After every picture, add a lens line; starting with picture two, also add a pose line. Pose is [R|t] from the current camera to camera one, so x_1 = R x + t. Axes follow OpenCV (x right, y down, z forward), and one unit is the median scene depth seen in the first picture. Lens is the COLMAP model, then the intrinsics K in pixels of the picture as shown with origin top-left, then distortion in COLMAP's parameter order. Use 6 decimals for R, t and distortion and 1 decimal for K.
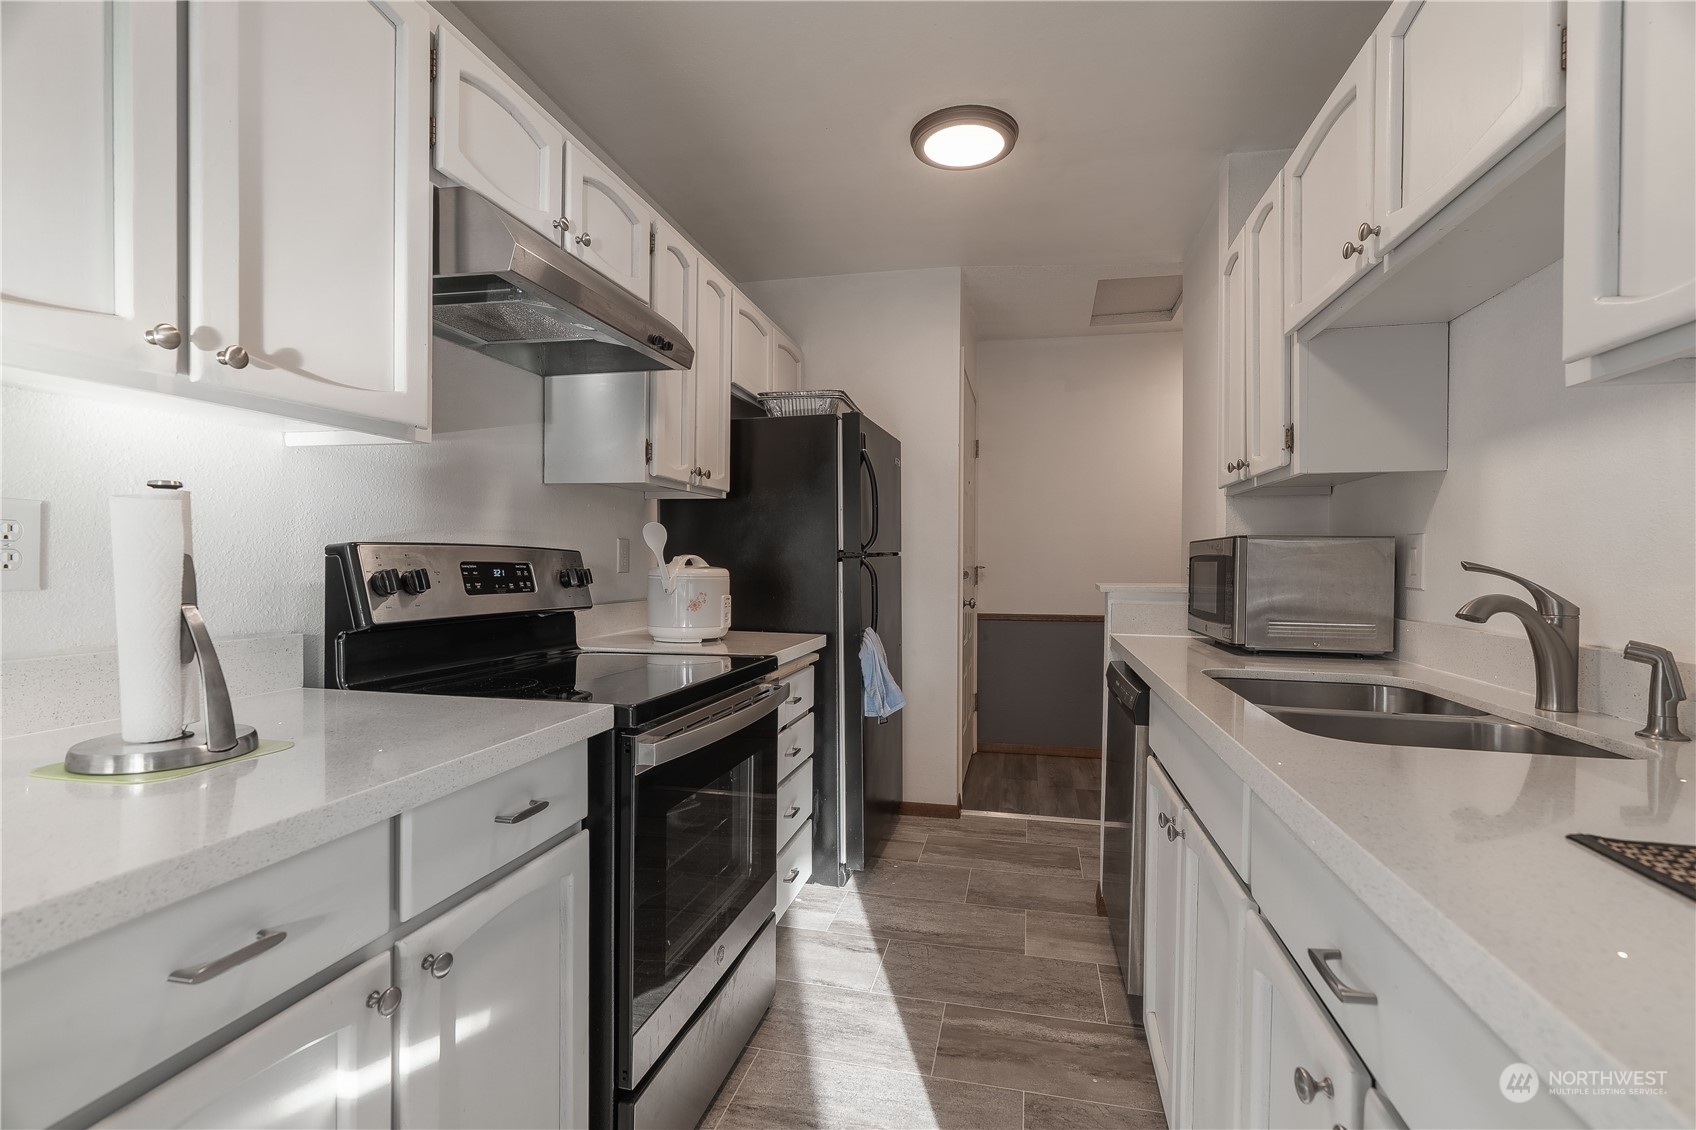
lens RADIAL K [[794.8, 0, 848.0], [0, 794.8, 565.0], [0, 0, 1]] dist [-0.001655, 0.000999]
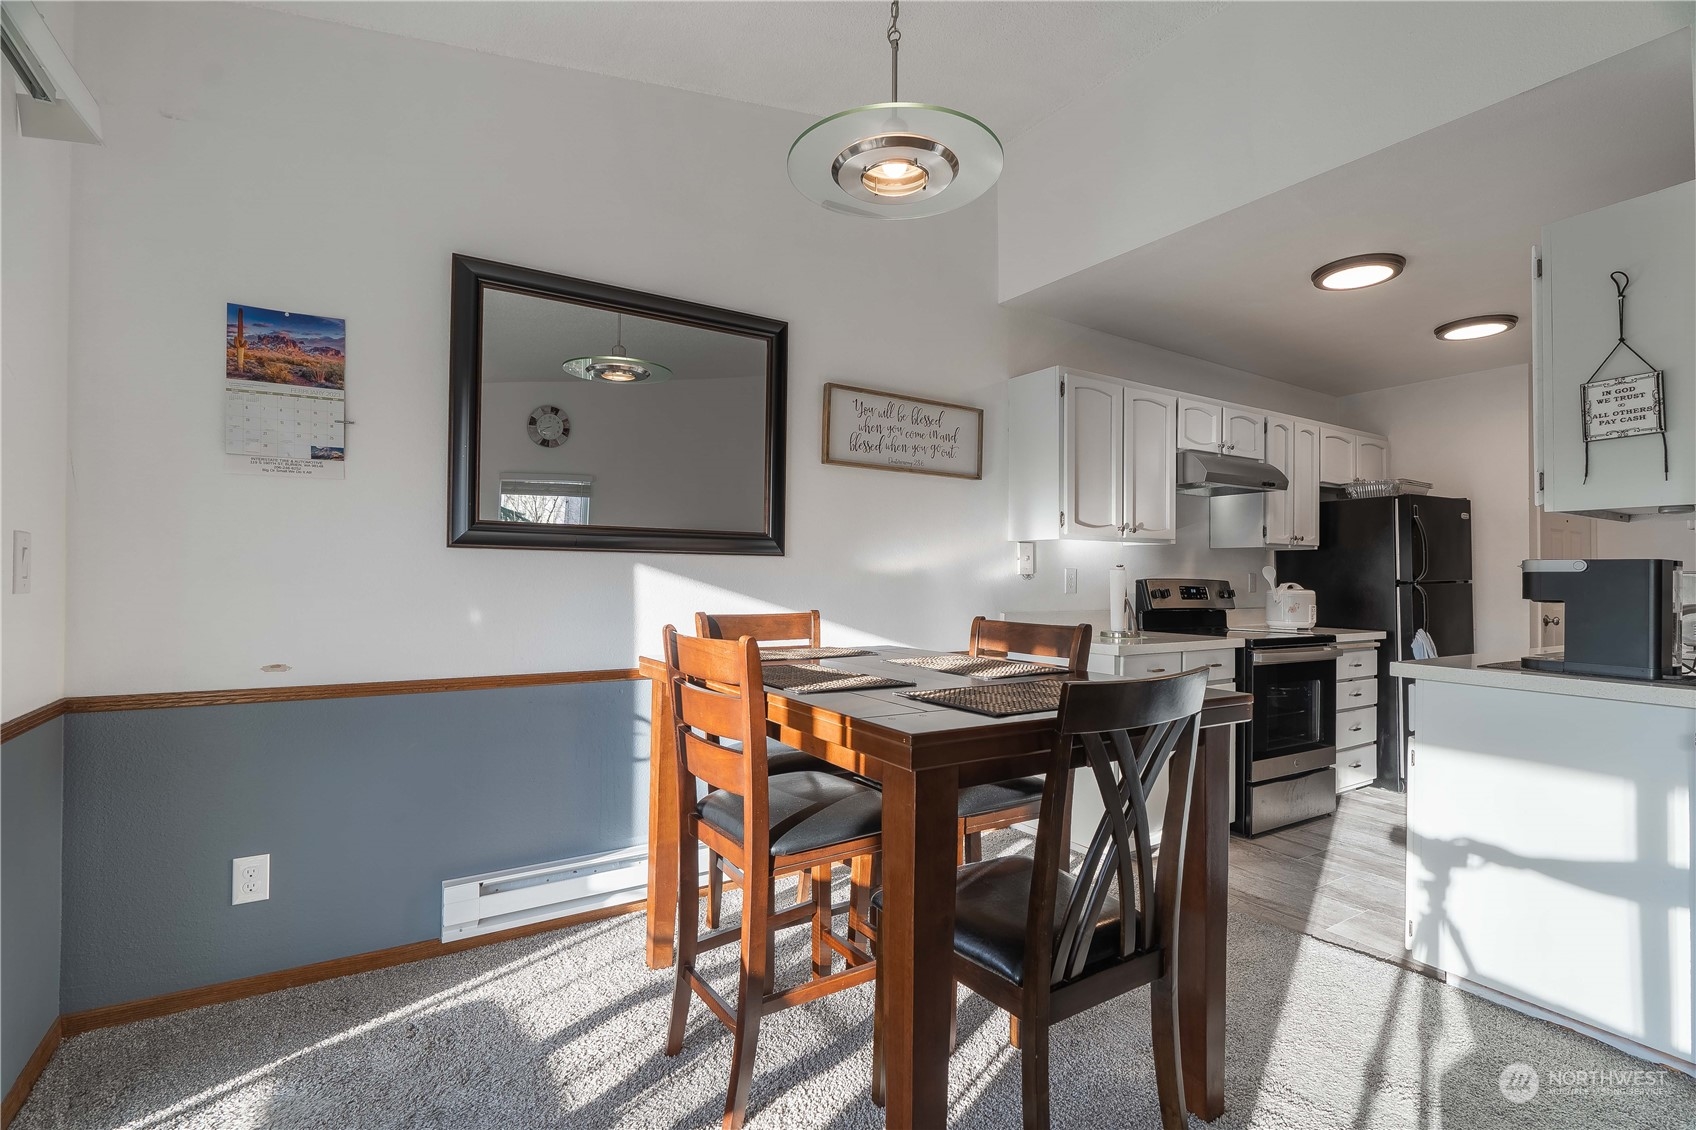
lens RADIAL K [[775.2, 0, 848.0], [0, 775.2, 565.0], [0, 0, 1]] dist [-0.015986, 0.007288]
pose [[0.718284, -0.010074, -0.695678, 0.401609], [-0.009006, 0.999677, -0.023774, -0.002686], [0.695692, 0.023342, 0.717961, -1.300354]]
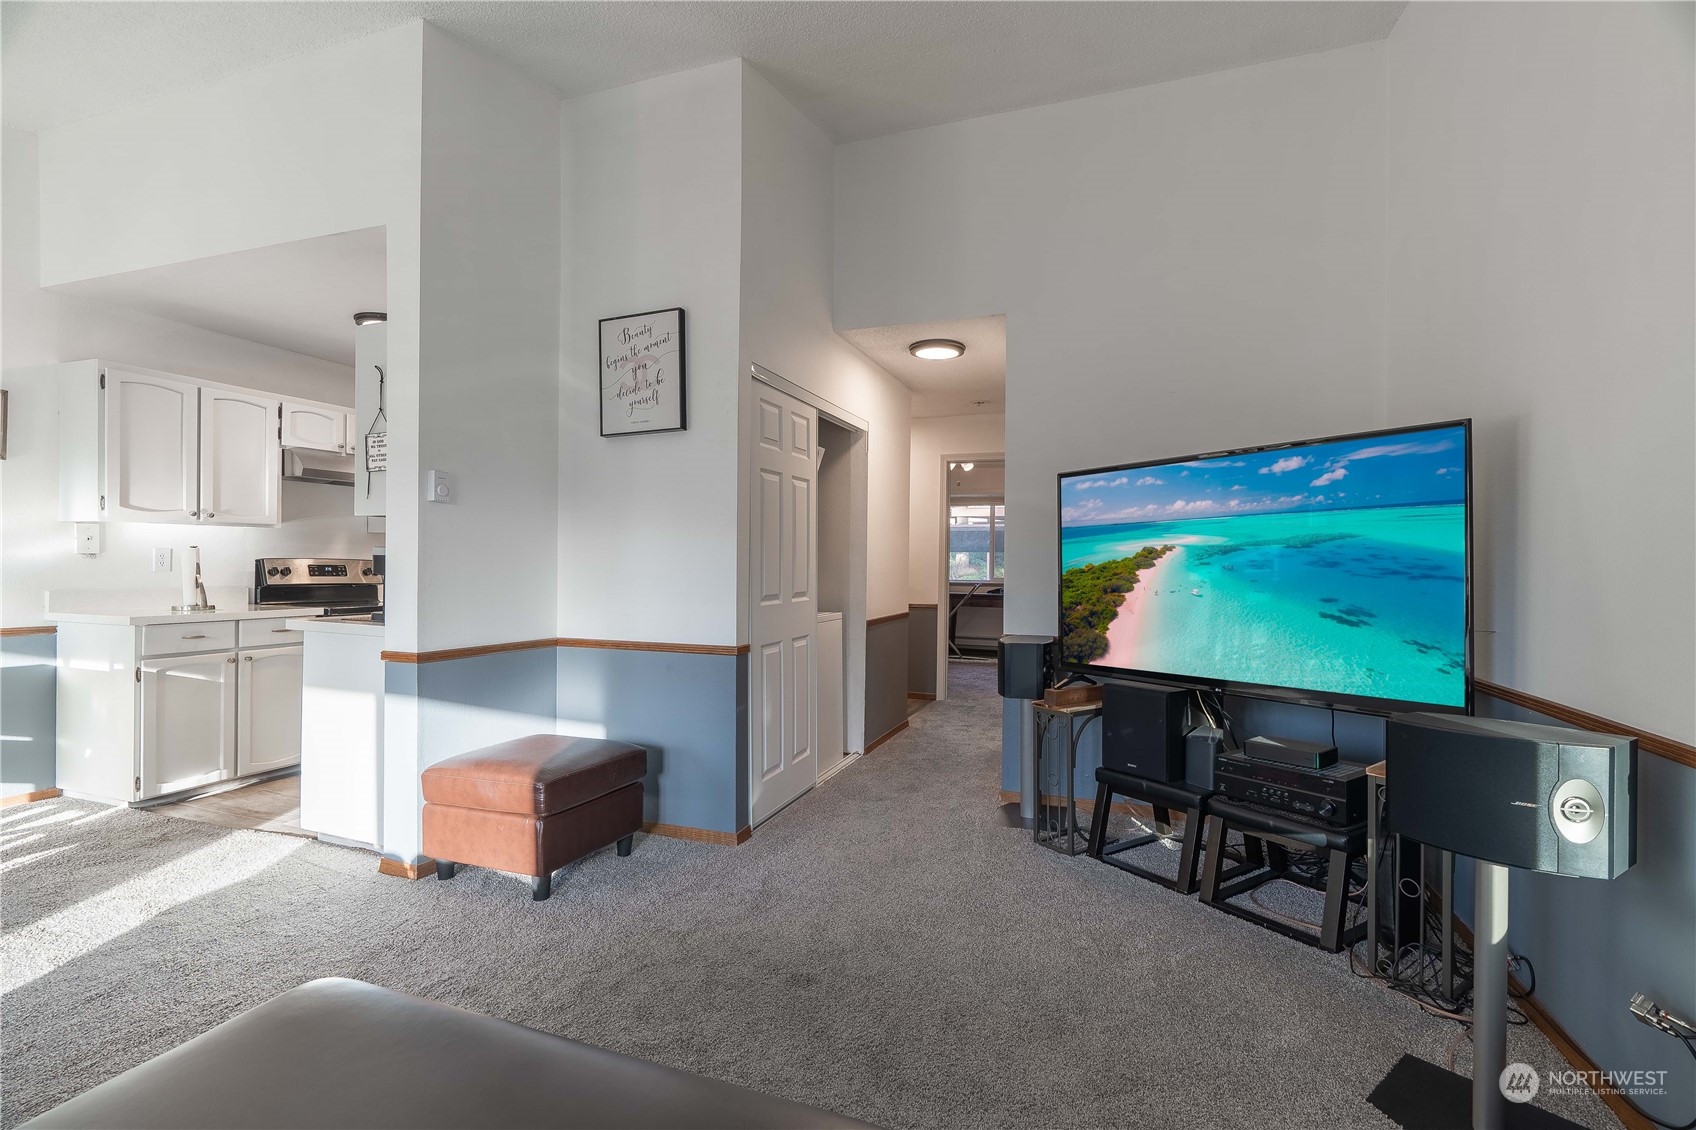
lens RADIAL K [[794.8, 0, 848.0], [0, 794.8, 565.0], [0, 0, 1]] dist [-0.001655, 0.000999]
pose [[0.992162, 0.004410, -0.124879, 1.586708], [-0.004499, 0.999990, -0.000428, -0.008969], [0.124876, 0.000987, 0.992172, -1.403441]]
